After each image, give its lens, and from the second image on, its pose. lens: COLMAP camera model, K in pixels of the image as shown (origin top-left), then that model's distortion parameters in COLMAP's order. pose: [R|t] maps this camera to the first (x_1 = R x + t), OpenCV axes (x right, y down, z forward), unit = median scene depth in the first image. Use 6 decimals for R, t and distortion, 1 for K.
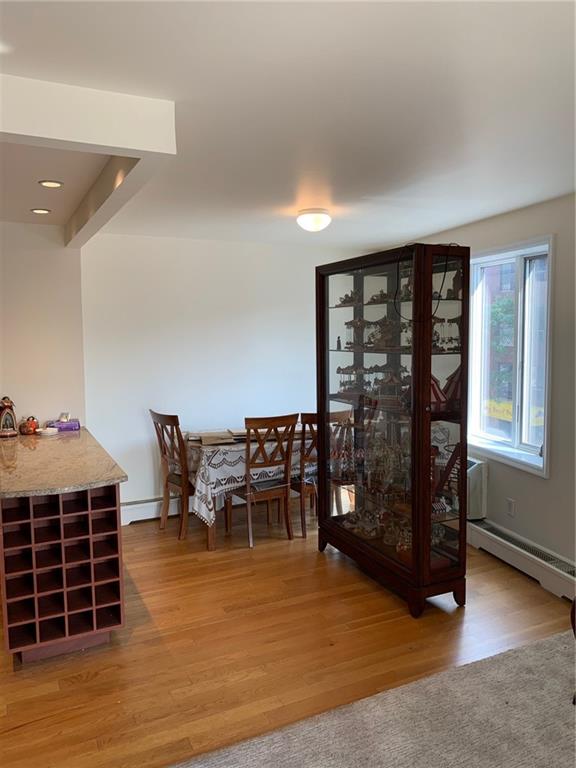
lens RADIAL K [[582.6, 0, 288.0], [0, 582.6, 384.0], [0, 0, 1]] dist [0.090594, -0.123030]
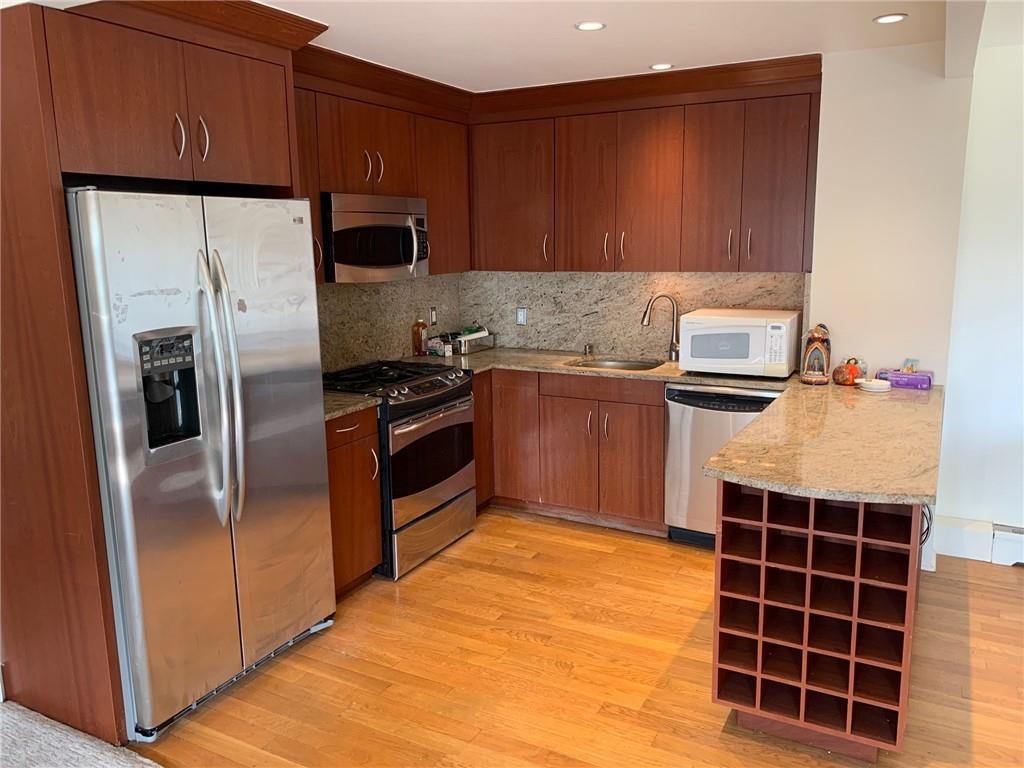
lens RADIAL K [[795.6, 0, 510.5], [0, 795.6, 375.3], [0, 0, 1]] dist [0.039420, -0.043215]
pose [[0.587546, 0.144258, -0.796228, 0.046062], [-0.069625, 0.989344, 0.127869, -0.012526], [0.806190, -0.019692, 0.591329, 0.186277]]
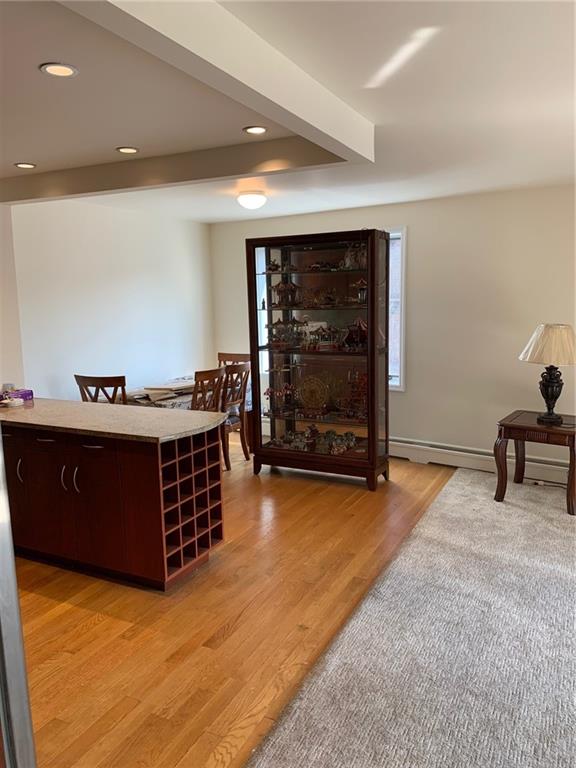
lens RADIAL K [[582.6, 0, 288.0], [0, 582.6, 384.0], [0, 0, 1]] dist [0.090594, -0.123030]
pose [[0.799962, -0.097726, 0.592040, -0.618101], [0.070739, 0.995128, 0.068680, 0.017410], [-0.595867, -0.013061, 0.802977, -0.015003]]
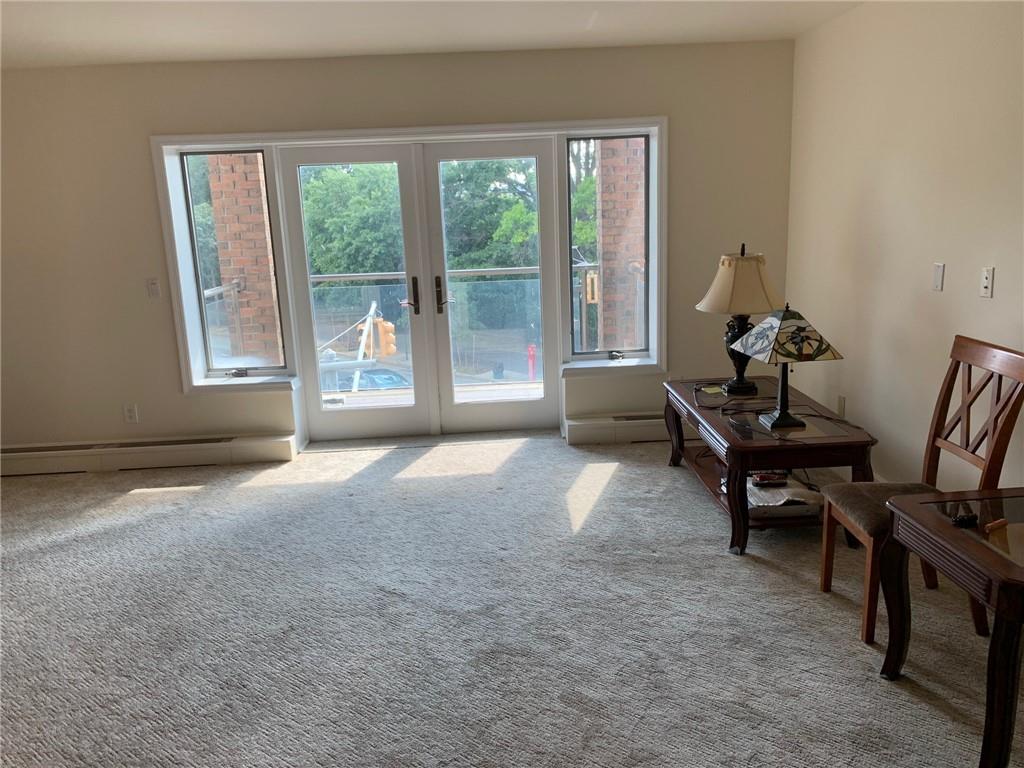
lens RADIAL K [[794.3, 0, 514.6], [0, 794.3, 368.3], [0, 0, 1]] dist [0.110366, -0.224498]
pose [[-0.431778, -0.159619, 0.887744, -0.901757], [0.137119, 0.961162, 0.239511, 0.015113], [-0.891497, 0.225142, -0.393122, 0.148035]]
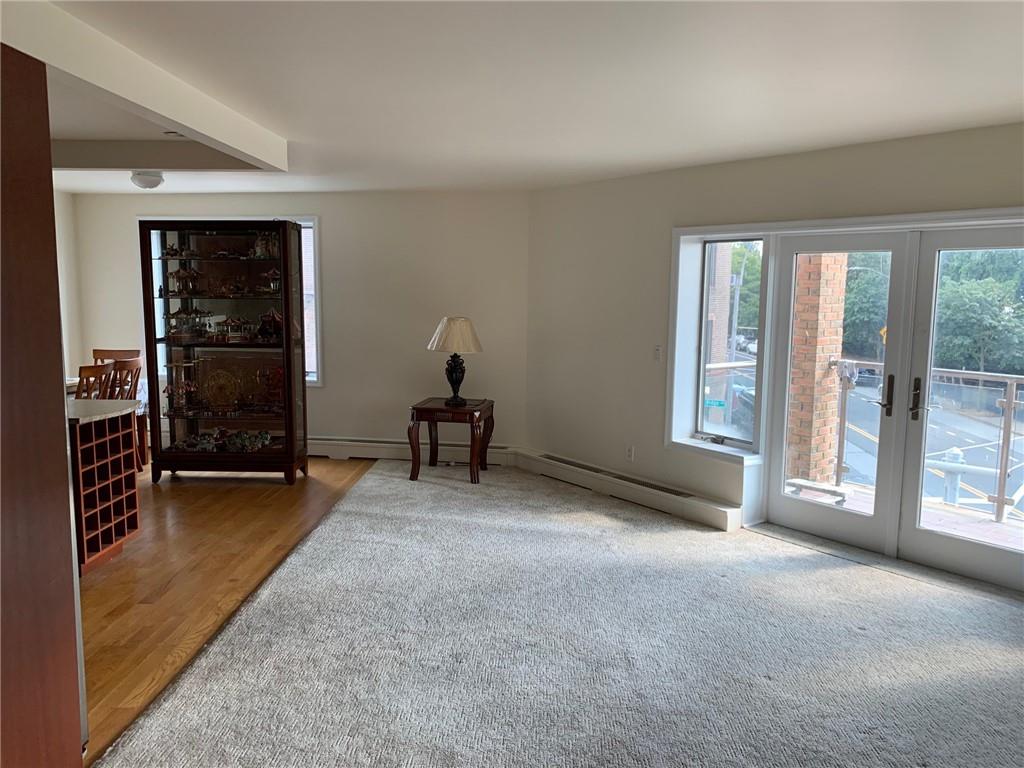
lens RADIAL K [[794.3, 0, 514.6], [0, 794.3, 368.3], [0, 0, 1]] dist [0.110366, -0.224498]
pose [[0.475249, -0.081518, 0.876067, -0.946603], [0.075370, 0.995811, 0.051773, 0.046861], [-0.876617, 0.041424, 0.479402, -0.311870]]
